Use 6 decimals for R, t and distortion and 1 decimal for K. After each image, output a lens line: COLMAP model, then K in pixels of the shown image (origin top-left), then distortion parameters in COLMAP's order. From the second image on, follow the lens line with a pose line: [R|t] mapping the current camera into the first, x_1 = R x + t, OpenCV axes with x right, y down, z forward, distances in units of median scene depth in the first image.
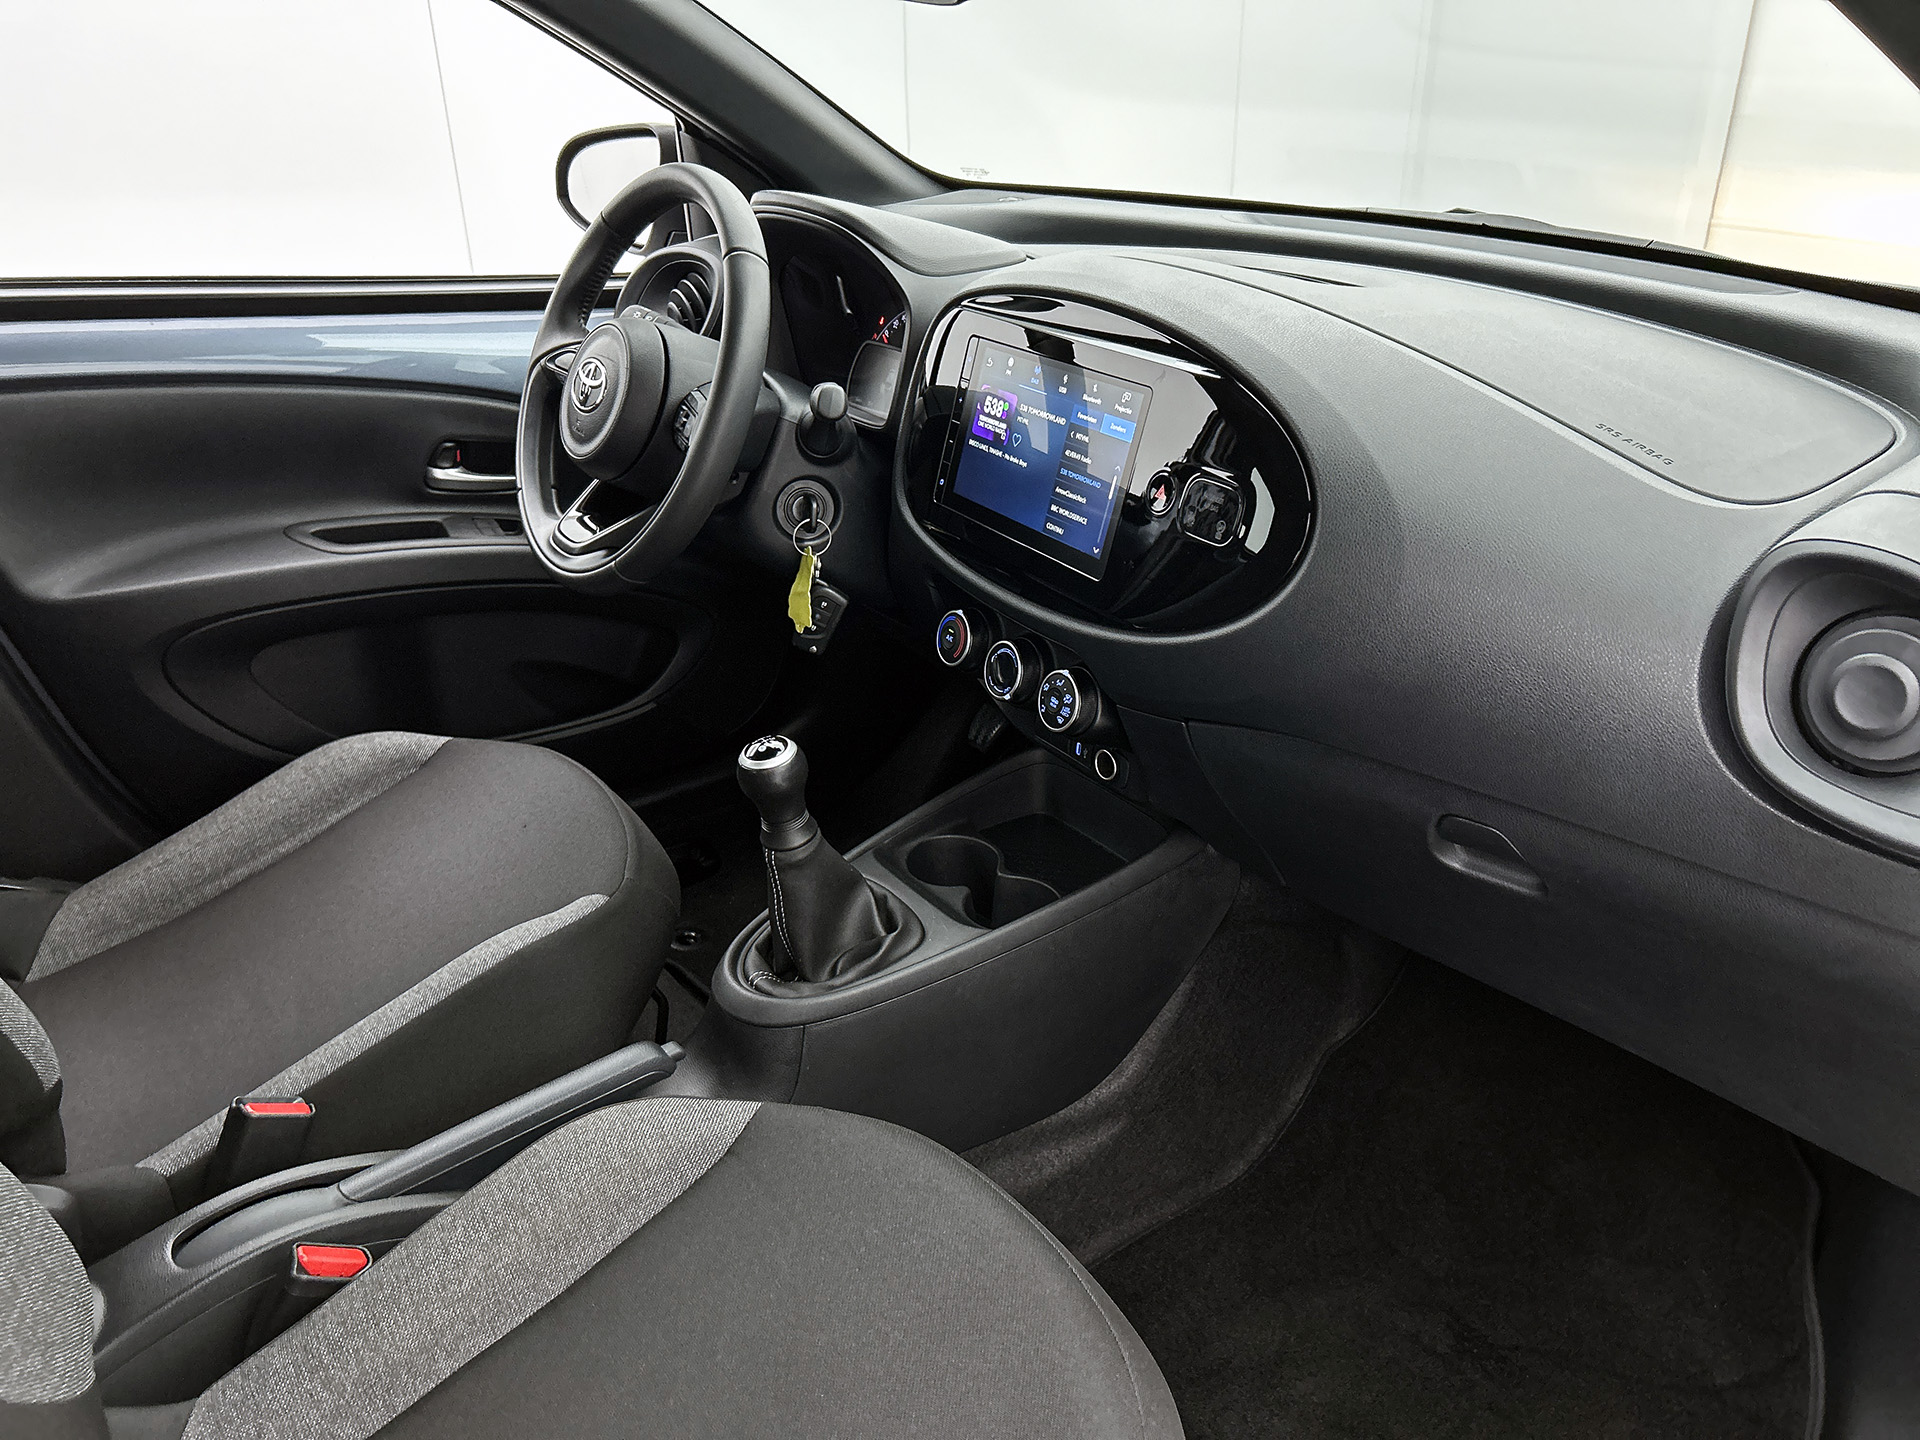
lens RADIAL K [[1438.0, 0, 966.2], [0, 1438.0, 717.6], [0, 0, 1]] dist [0.007242, -0.002451]
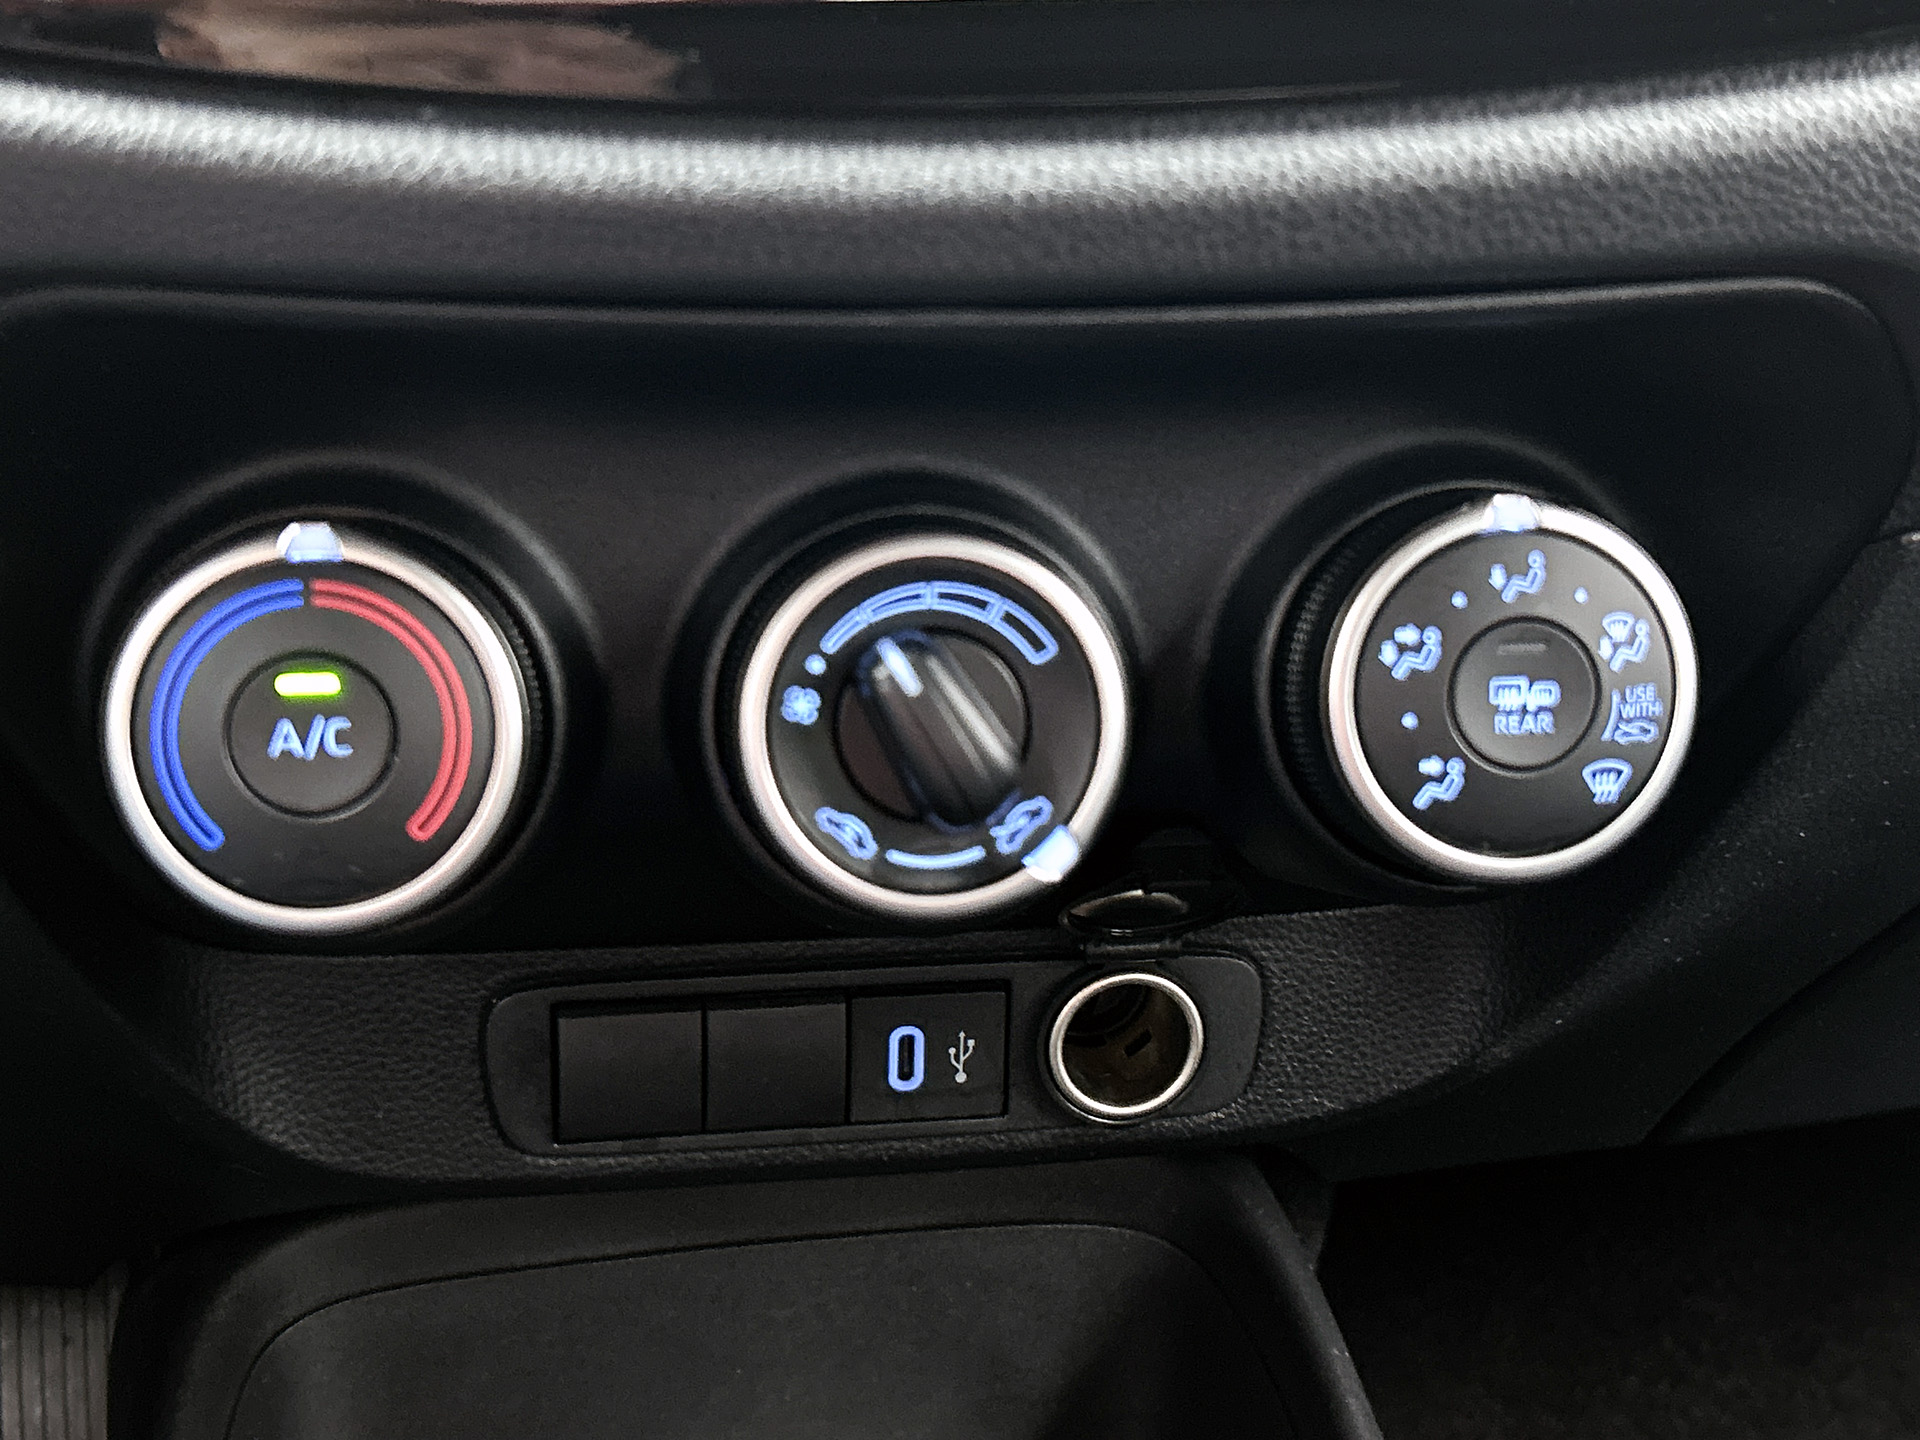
lens RADIAL K [[2440.8, 0, 1003.5], [0, 2440.8, 724.1], [0, 0, 1]] dist [0.103523, 0.015157]
pose [[0.423735, -0.317752, 0.848223, -0.170568], [0.381664, 0.911893, 0.150941, -0.061661], [-0.821451, 0.259777, 0.507676, 0.751533]]
